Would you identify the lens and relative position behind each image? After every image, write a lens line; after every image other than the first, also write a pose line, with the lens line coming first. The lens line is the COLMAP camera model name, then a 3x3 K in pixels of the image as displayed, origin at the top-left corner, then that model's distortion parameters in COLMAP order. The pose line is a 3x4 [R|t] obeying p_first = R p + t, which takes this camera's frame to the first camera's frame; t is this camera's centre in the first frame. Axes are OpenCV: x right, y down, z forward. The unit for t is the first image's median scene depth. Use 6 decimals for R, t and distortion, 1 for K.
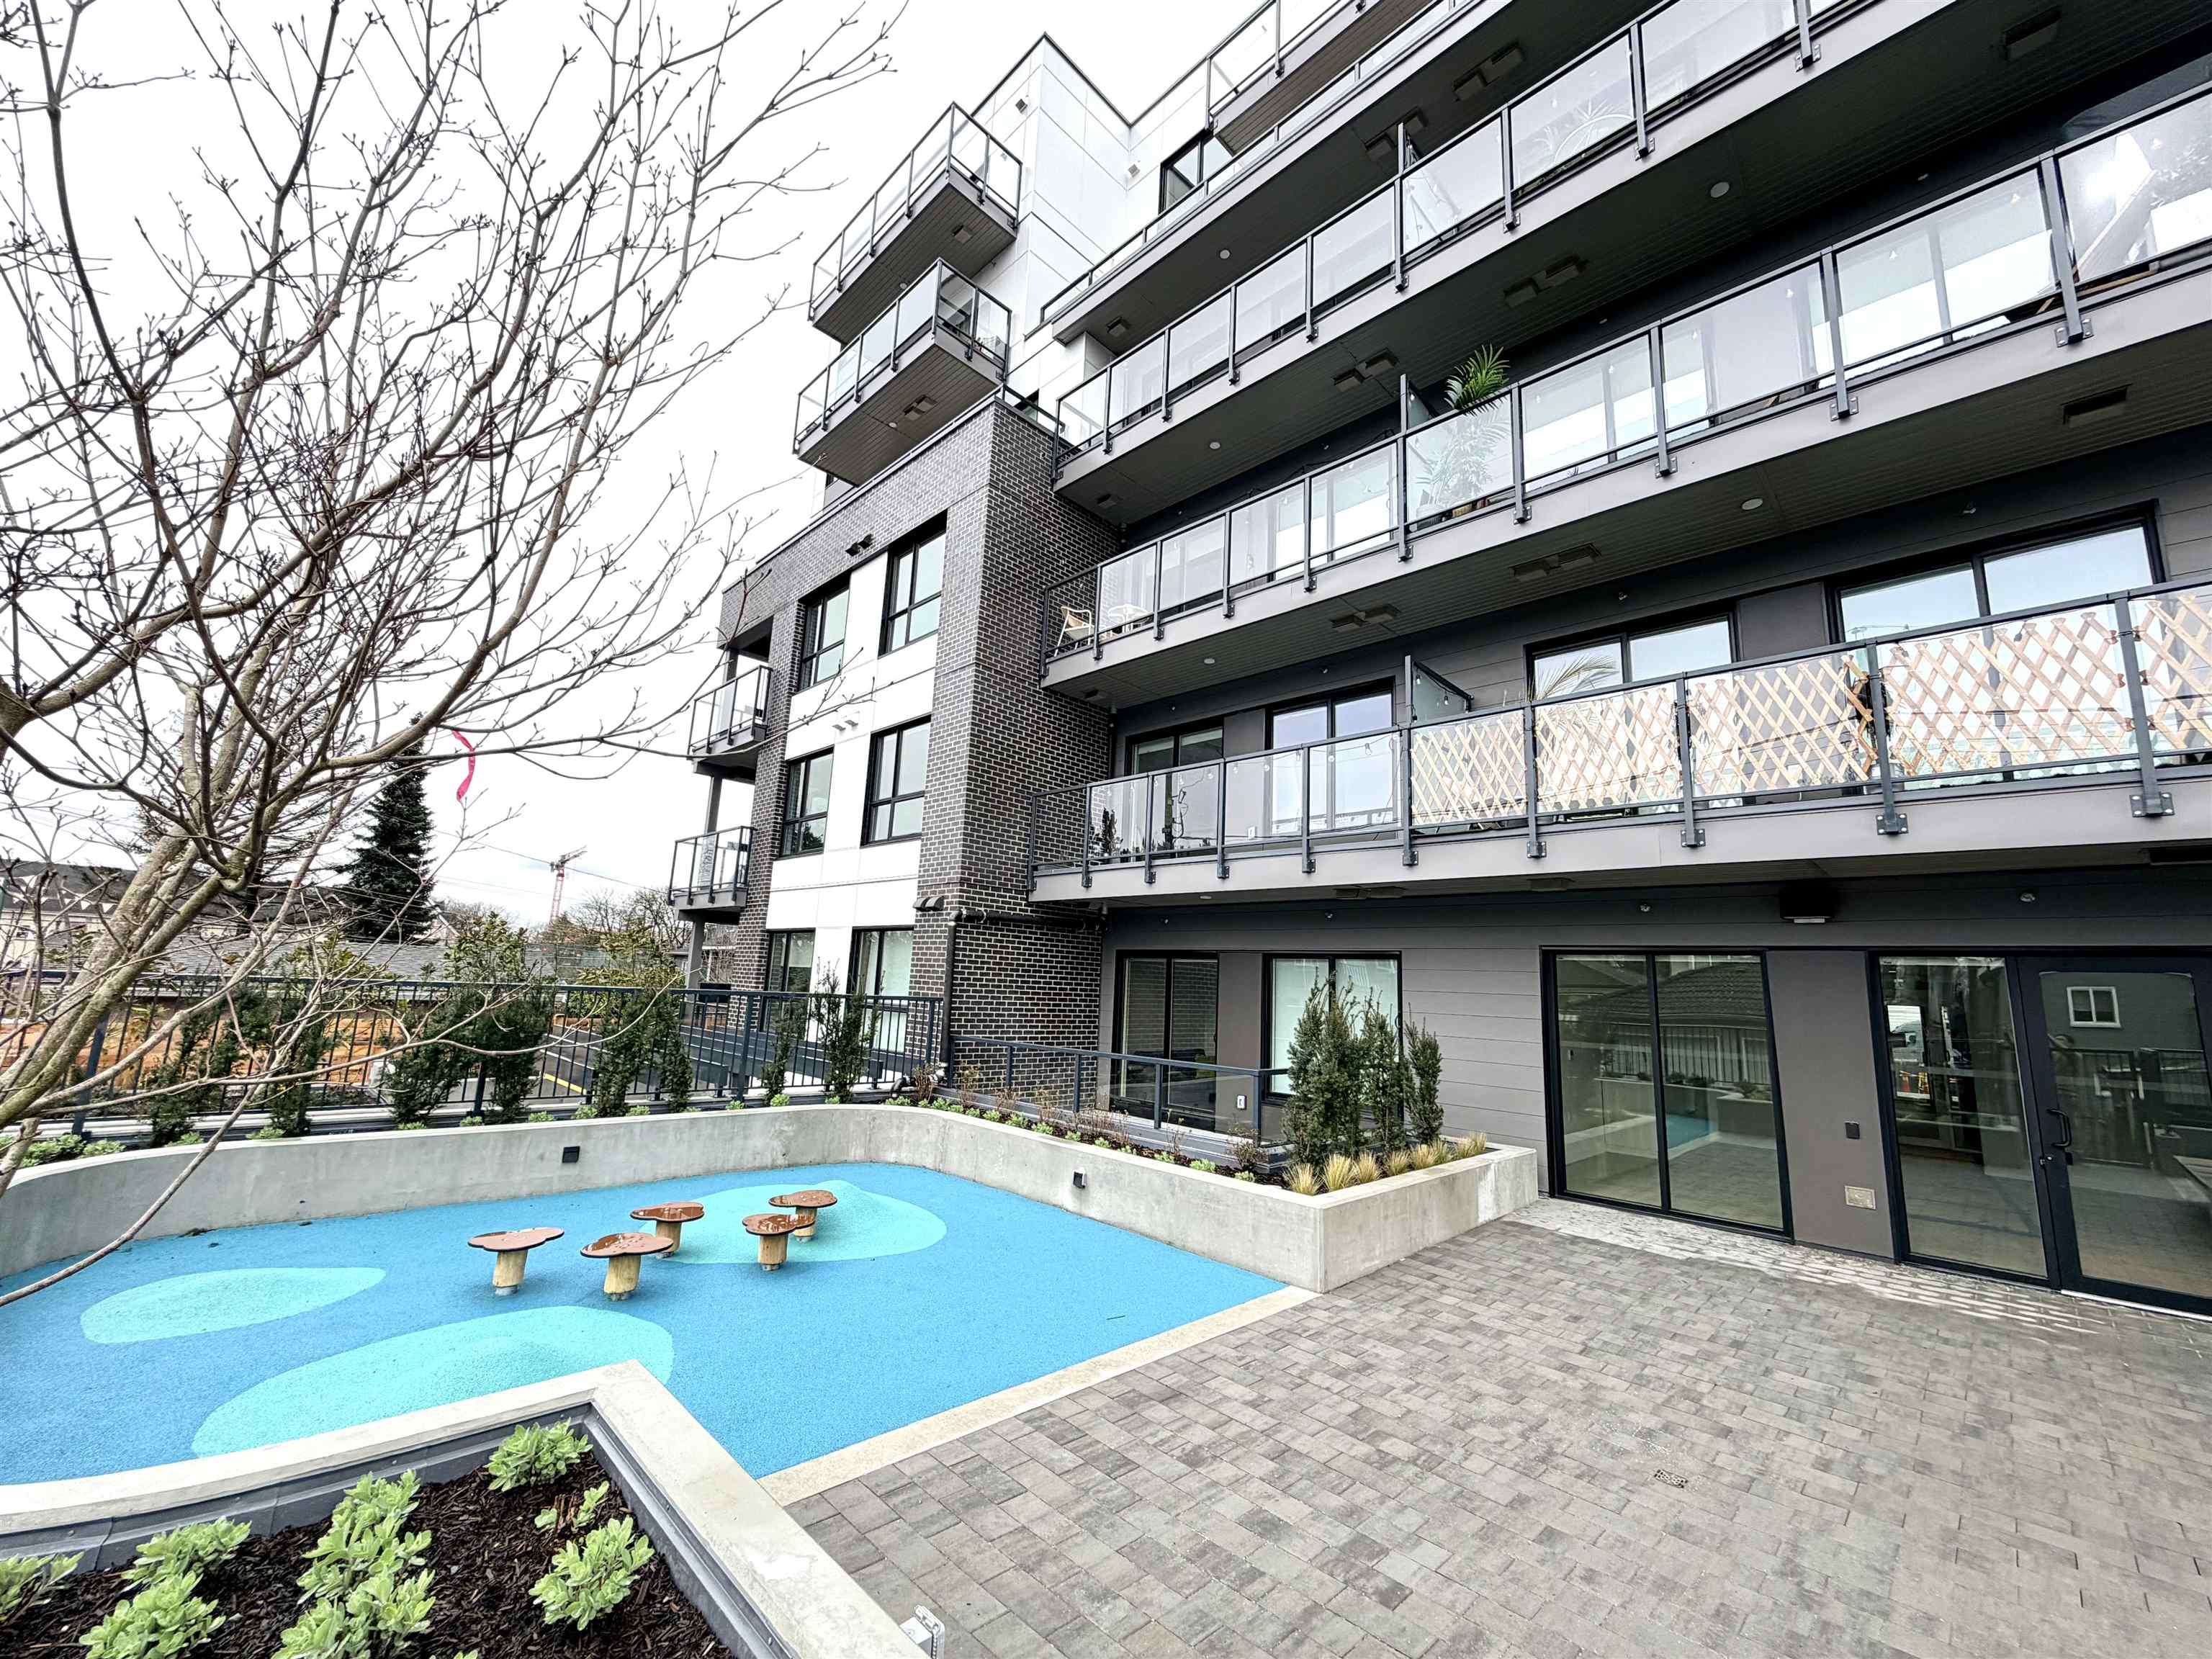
lens RADIAL K [[876.9, 0, 1103.4], [0, 876.9, 824.4], [0, 0, 1]] dist [-0.001182, -0.000002]
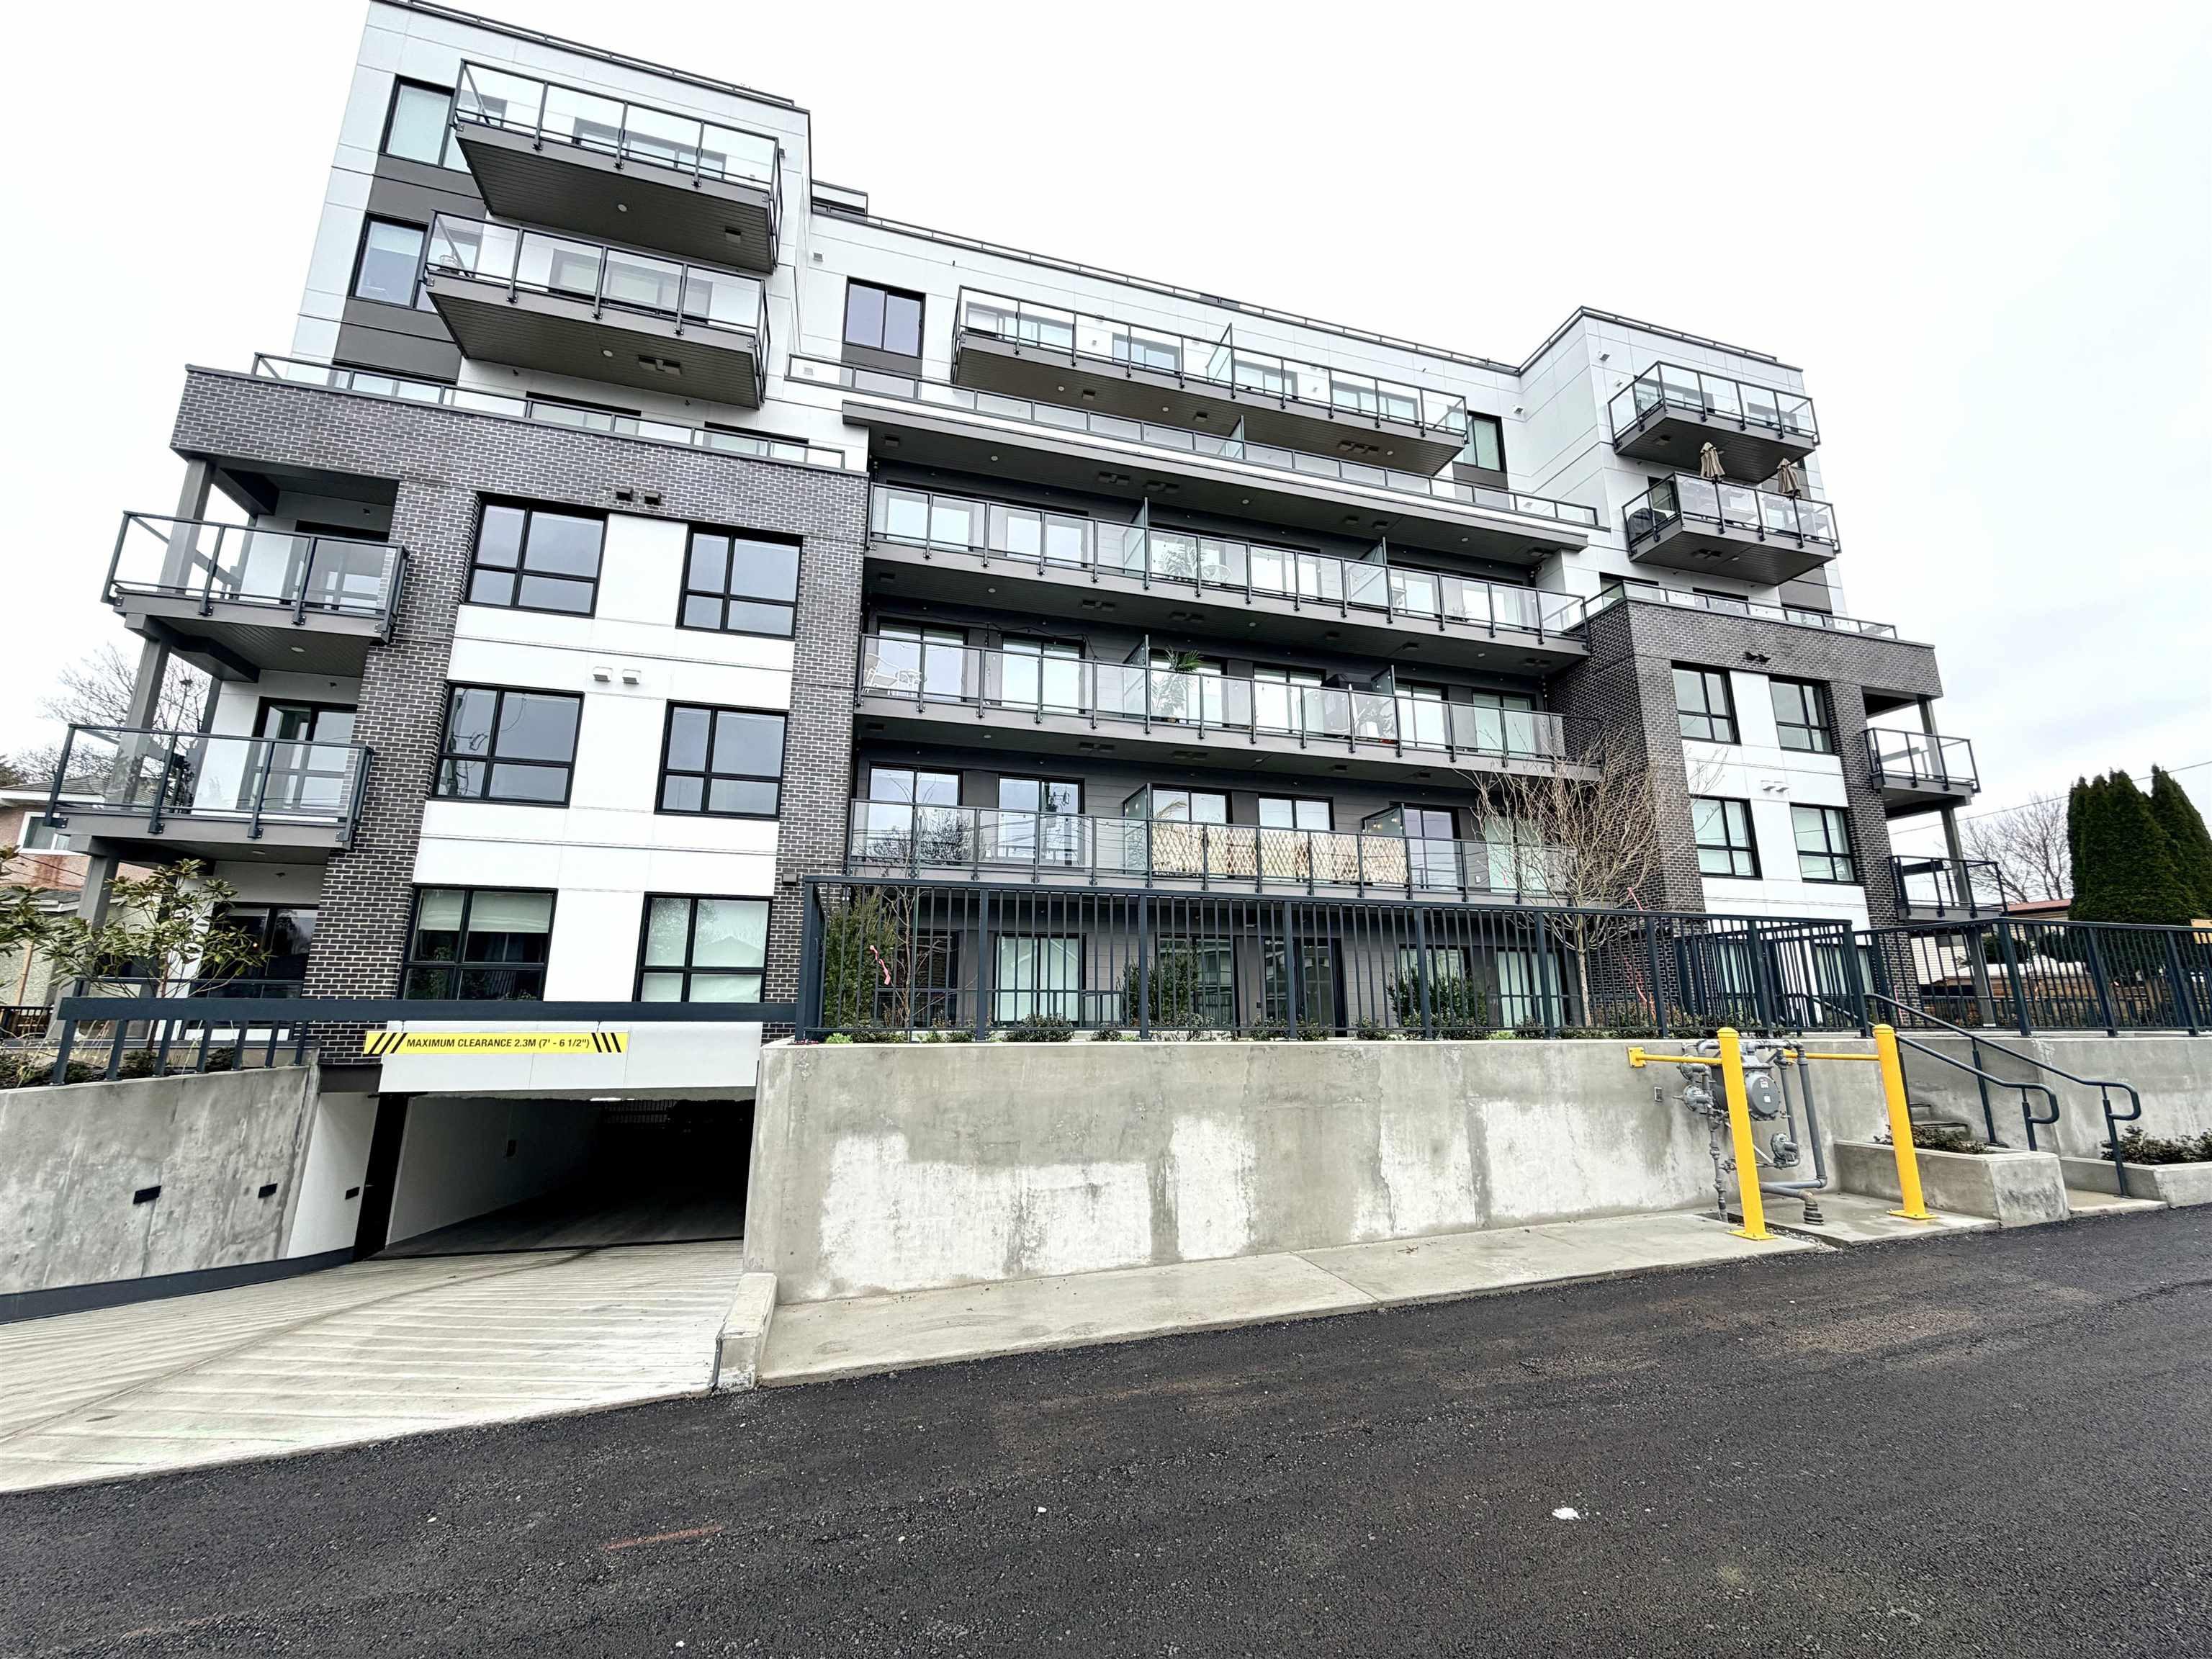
lens RADIAL K [[876.9, 0, 1105.3], [0, 876.9, 835.8], [0, 0, 1]] dist [-0.001182, -0.000002]
pose [[0.479466, 0.144600, 0.865565, -0.832163], [-0.141340, 0.986179, -0.086456, 0.060422], [-0.866104, -0.080886, 0.493277, 0.056219]]
